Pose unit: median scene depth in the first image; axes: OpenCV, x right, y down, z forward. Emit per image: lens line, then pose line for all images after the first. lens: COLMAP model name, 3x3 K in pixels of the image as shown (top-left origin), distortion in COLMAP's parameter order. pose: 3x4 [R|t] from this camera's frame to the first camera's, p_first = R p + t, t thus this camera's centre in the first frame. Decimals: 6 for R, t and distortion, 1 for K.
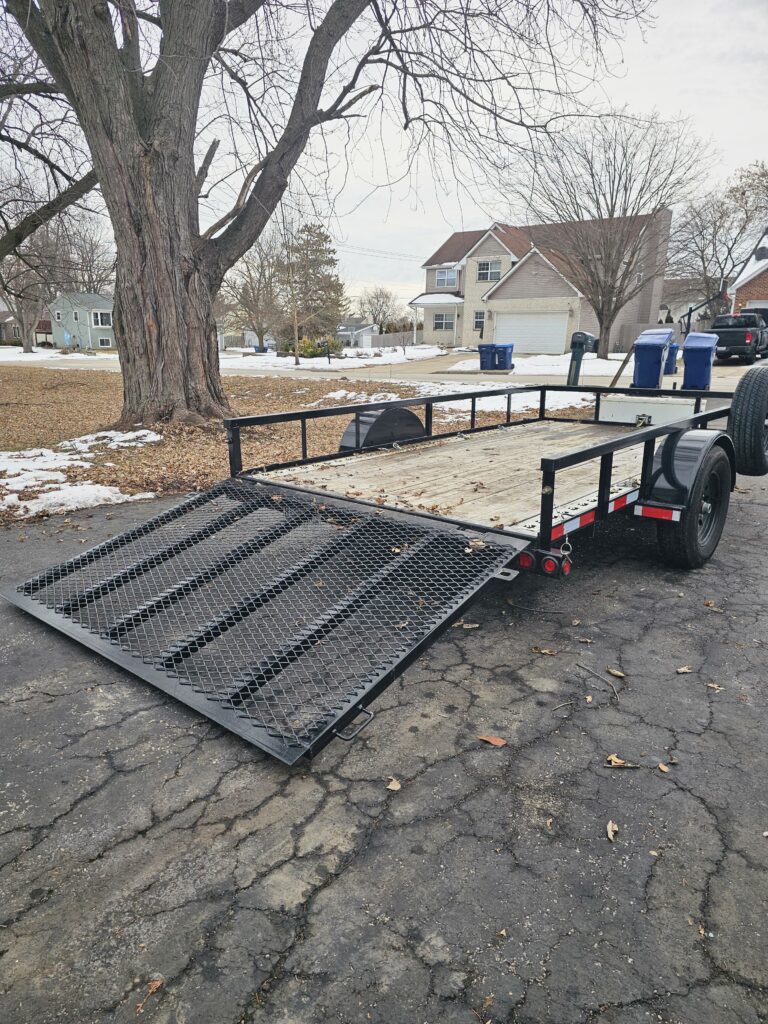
lens RADIAL K [[681.1, 0, 384.0], [0, 681.1, 512.0], [0, 0, 1]] dist [0.069064, -0.058537]
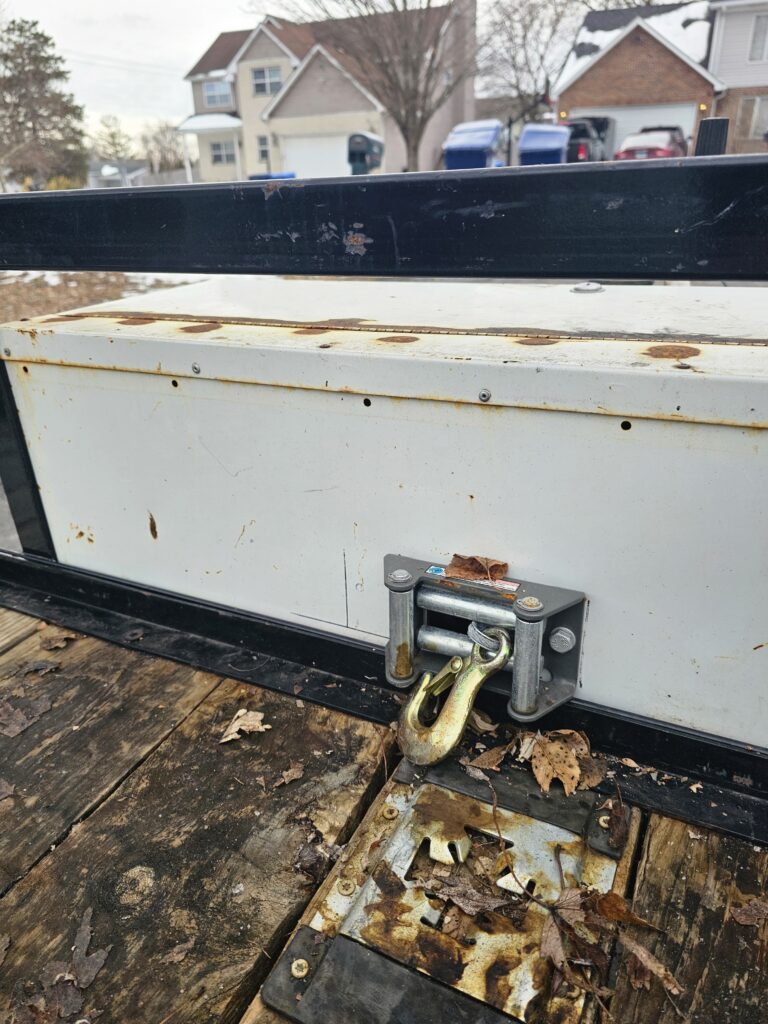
lens RADIAL K [[706.2, 0, 397.7], [0, 706.2, 512.1], [0, 0, 1]] dist [-0.005150, -0.003244]
pose [[0.962998, -0.151029, 0.223215, 0.044738], [0.105410, 0.973322, 0.203797, -0.020570], [-0.248039, -0.172727, 0.953227, 0.117880]]
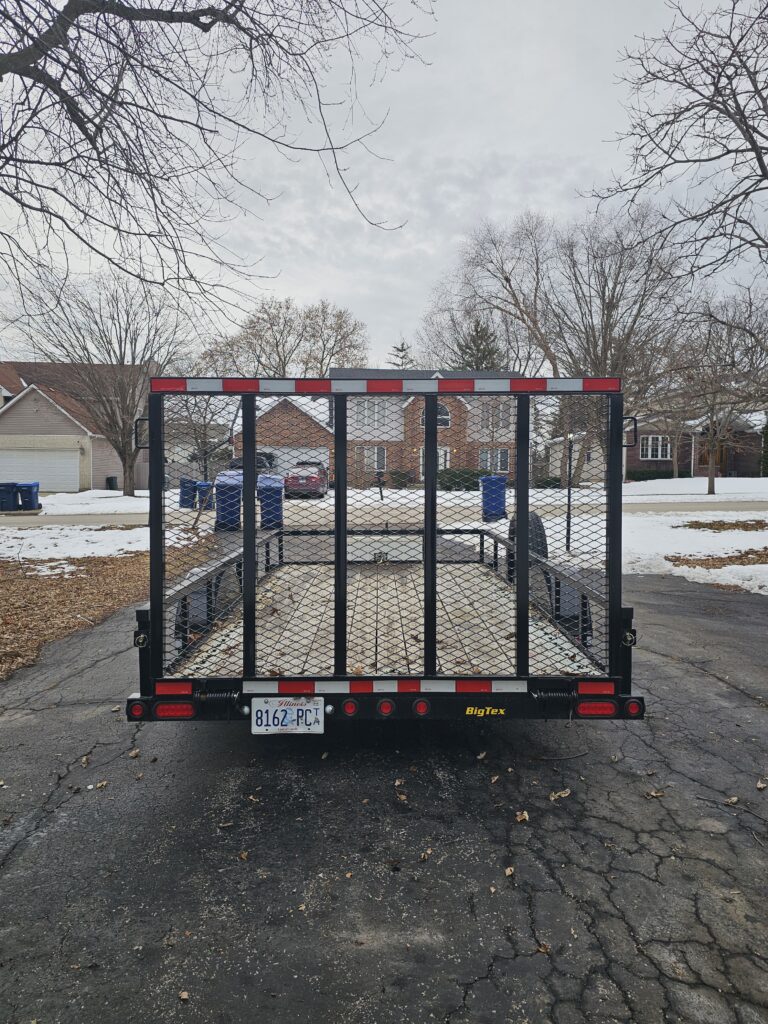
lens RADIAL K [[677.6, 0, 384.0], [0, 677.6, 512.0], [0, 0, 1]] dist [0.000066, 0.000281]
pose [[0.747015, -0.038454, 0.663694, -0.044313], [0.163955, 0.978146, -0.127865, -0.009051], [-0.644272, 0.204333, 0.736995, 0.025371]]
